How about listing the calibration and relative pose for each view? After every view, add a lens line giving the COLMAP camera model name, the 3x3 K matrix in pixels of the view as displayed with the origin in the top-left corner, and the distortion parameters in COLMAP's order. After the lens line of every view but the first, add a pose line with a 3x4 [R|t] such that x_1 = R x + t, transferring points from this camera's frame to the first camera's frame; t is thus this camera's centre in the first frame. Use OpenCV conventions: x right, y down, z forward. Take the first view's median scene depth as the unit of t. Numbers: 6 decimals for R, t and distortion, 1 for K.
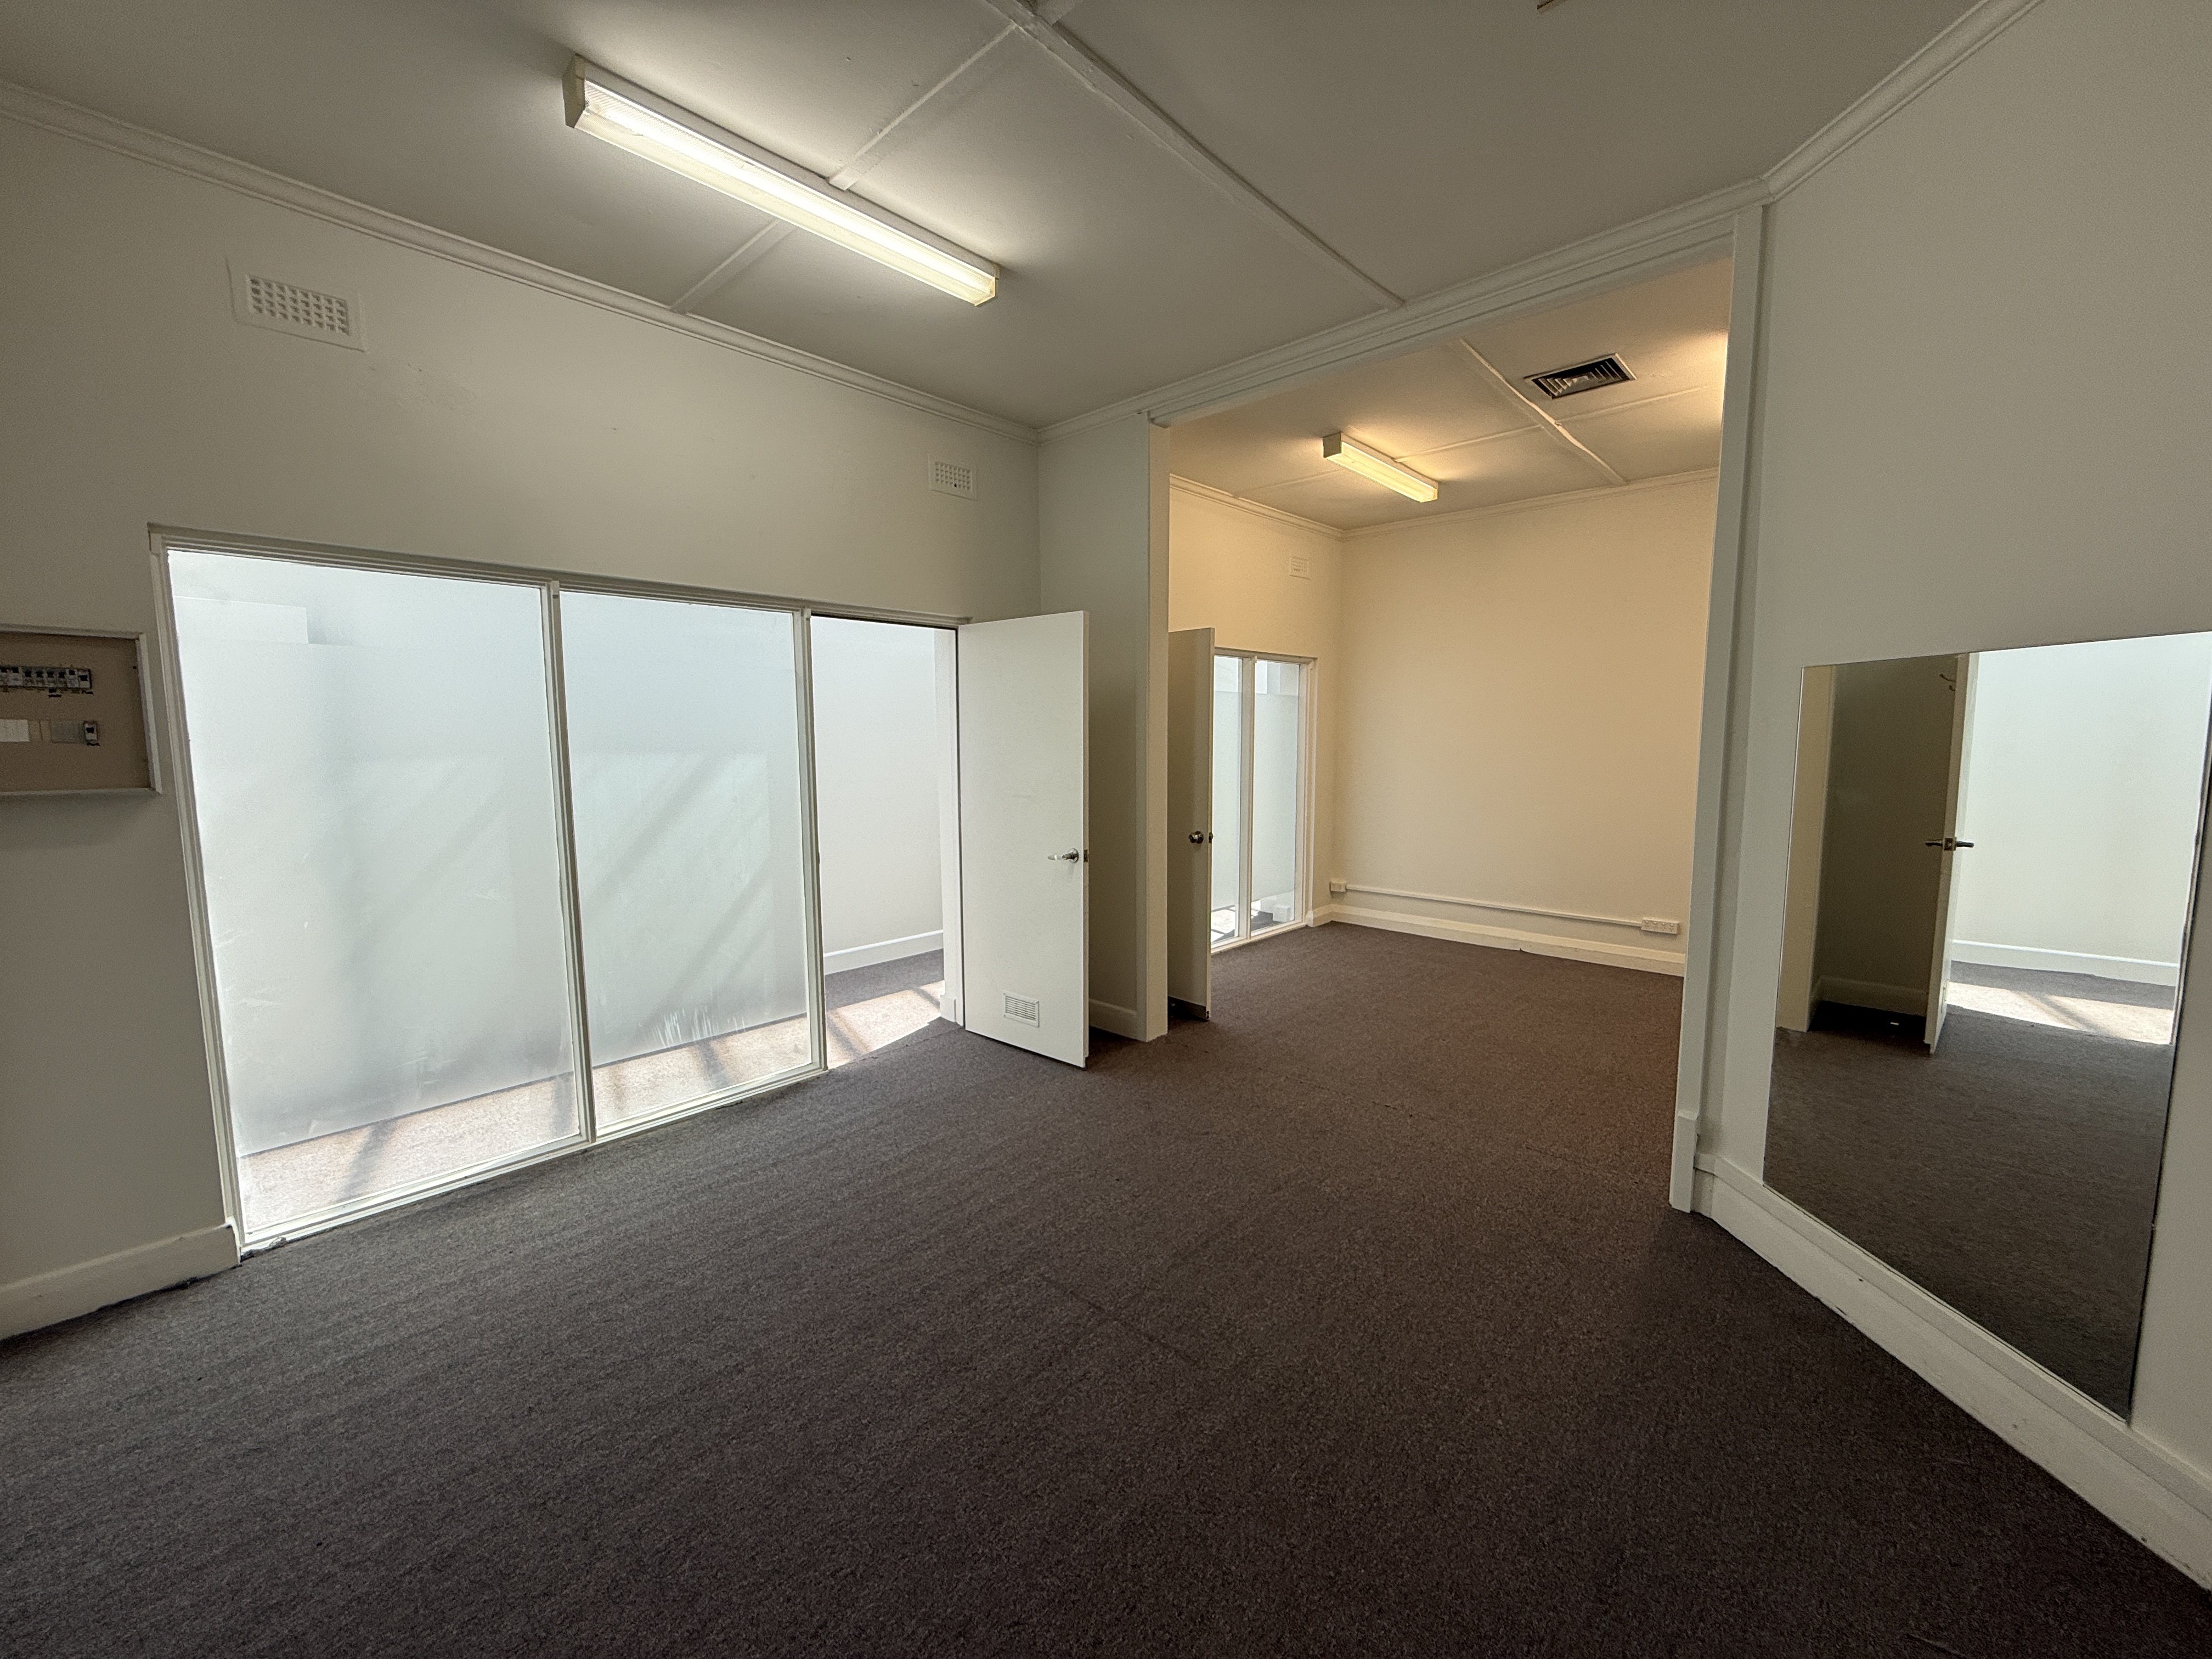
lens RADIAL K [[882.5, 0, 1100.2], [0, 882.5, 824.7], [0, 0, 1]] dist [-0.000451, 0.000825]
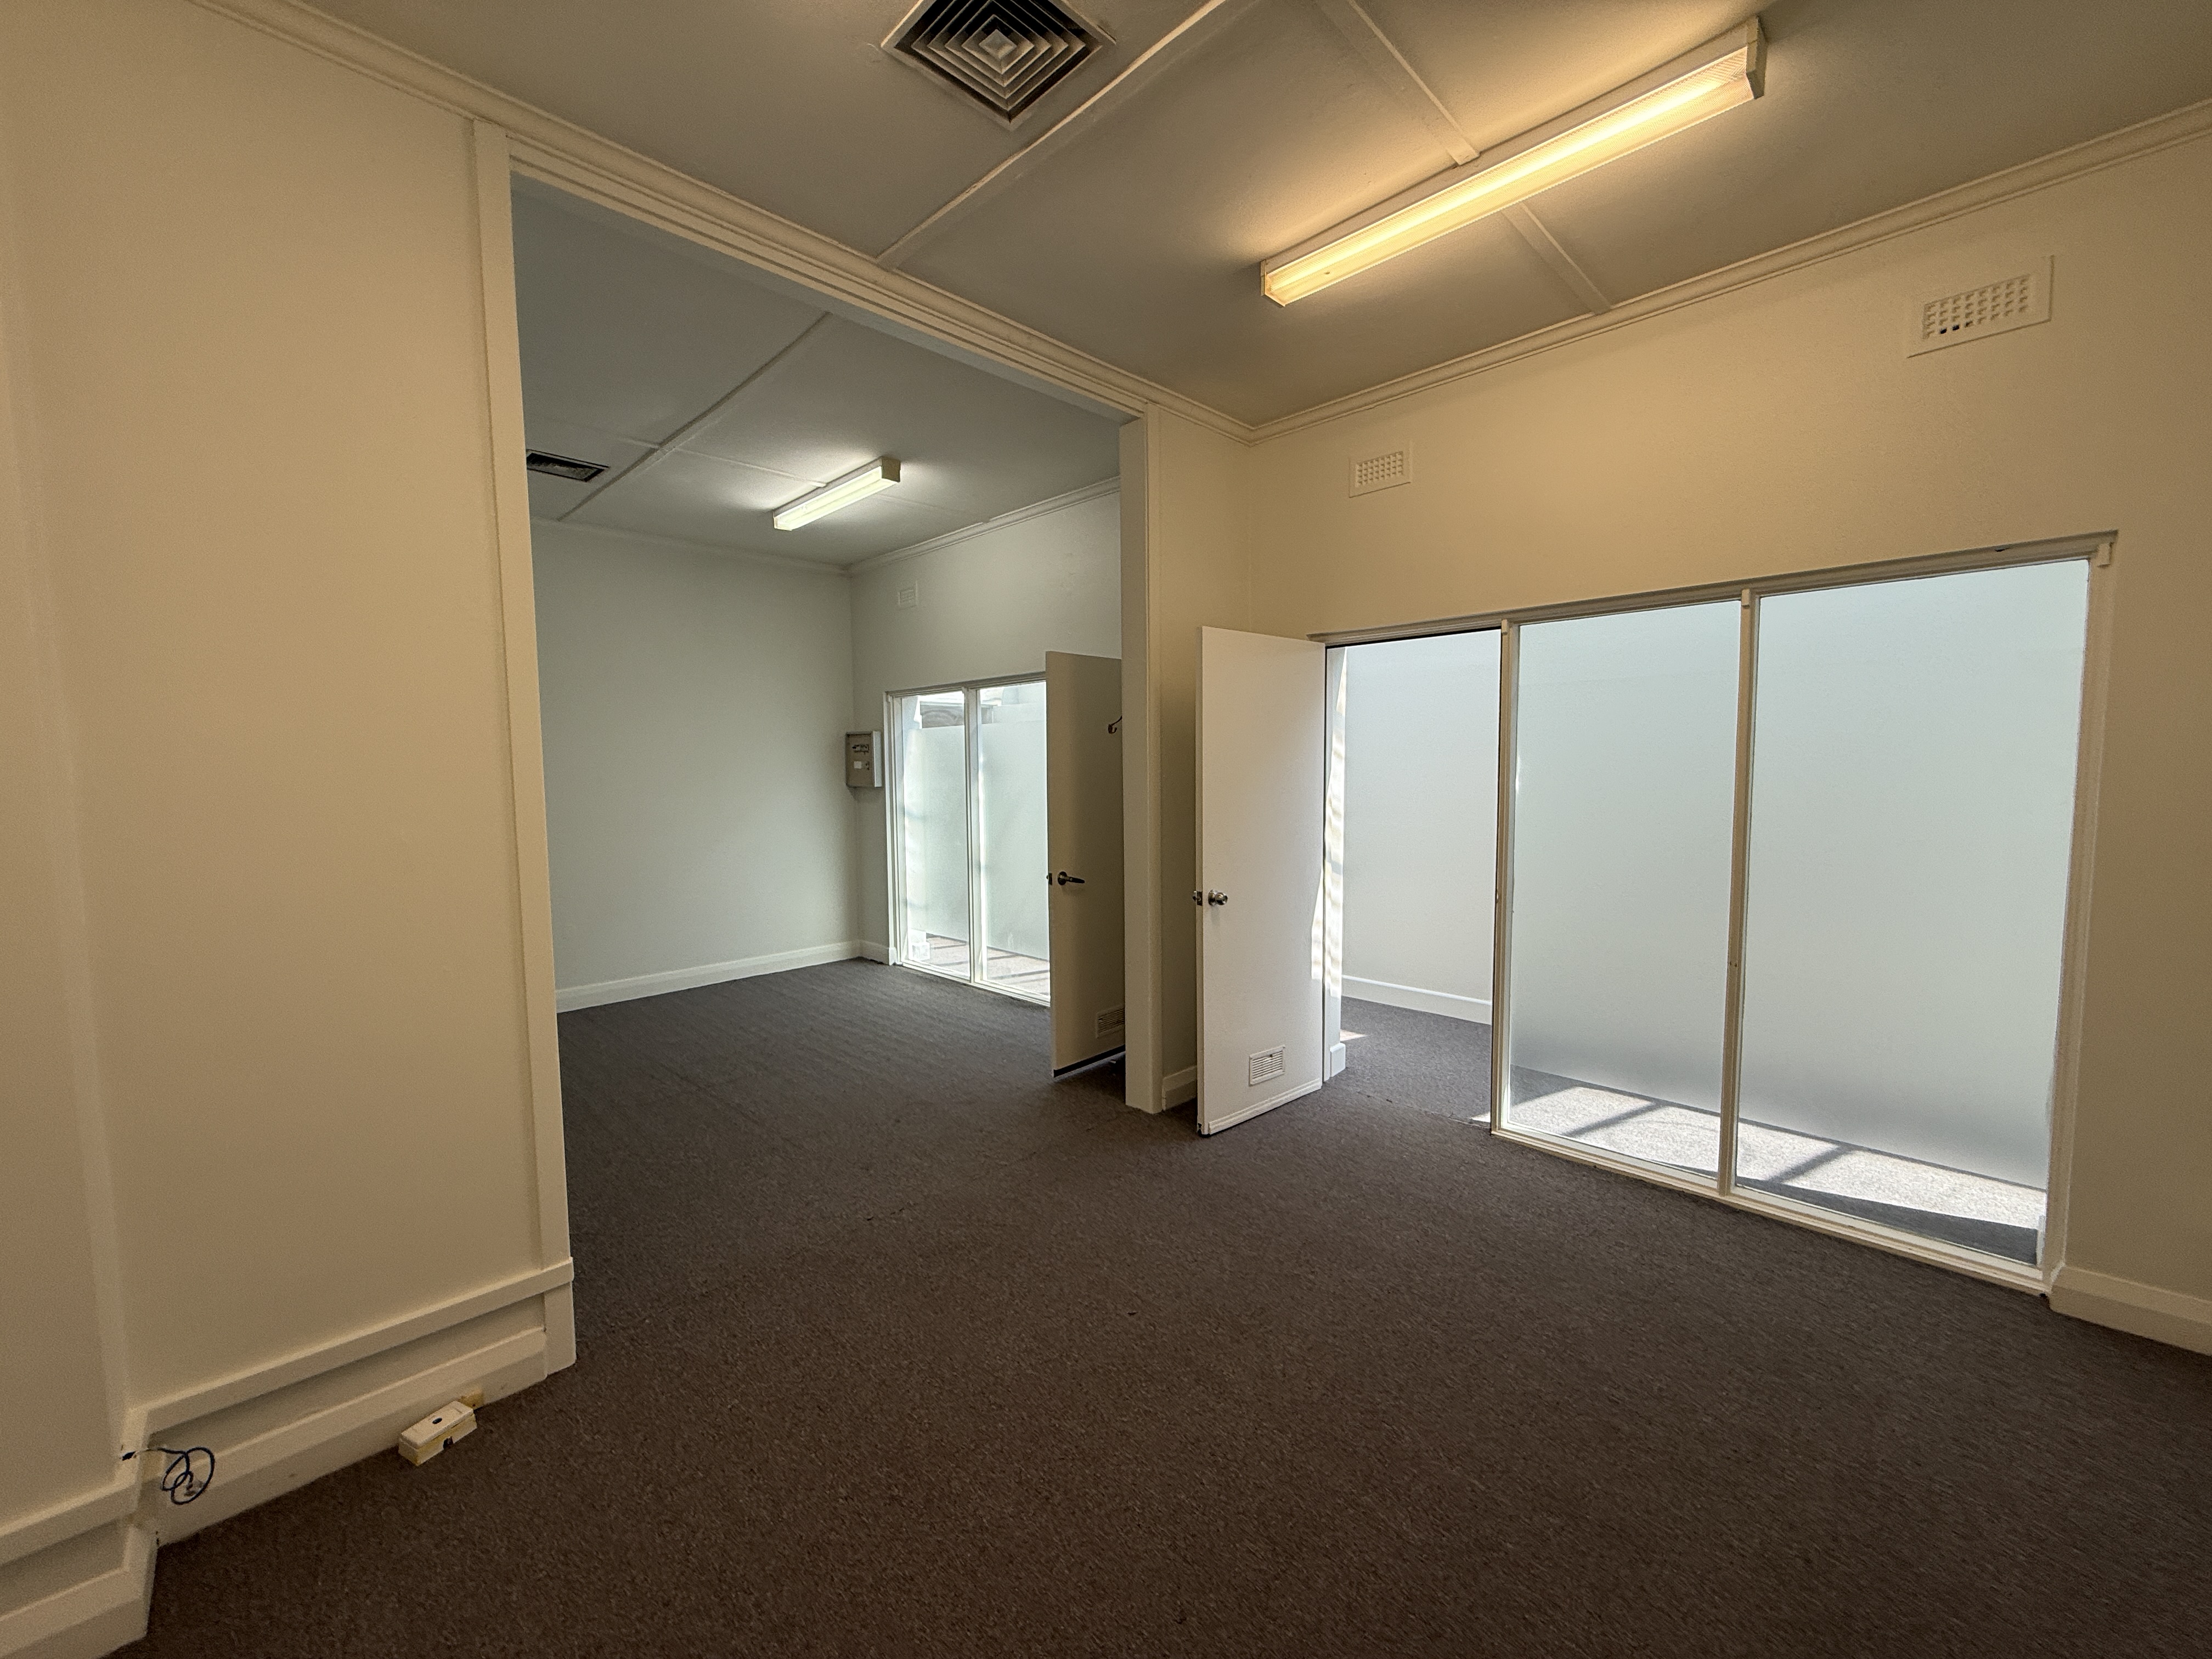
lens RADIAL K [[882.5, 0, 1101.4], [0, 882.5, 828.0], [0, 0, 1]] dist [-0.000451, 0.000825]
pose [[-0.046305, 0.078128, -0.995867, 1.148541], [-0.087292, 0.992807, 0.081947, -0.132287], [0.995106, 0.090726, -0.039152, 1.211055]]
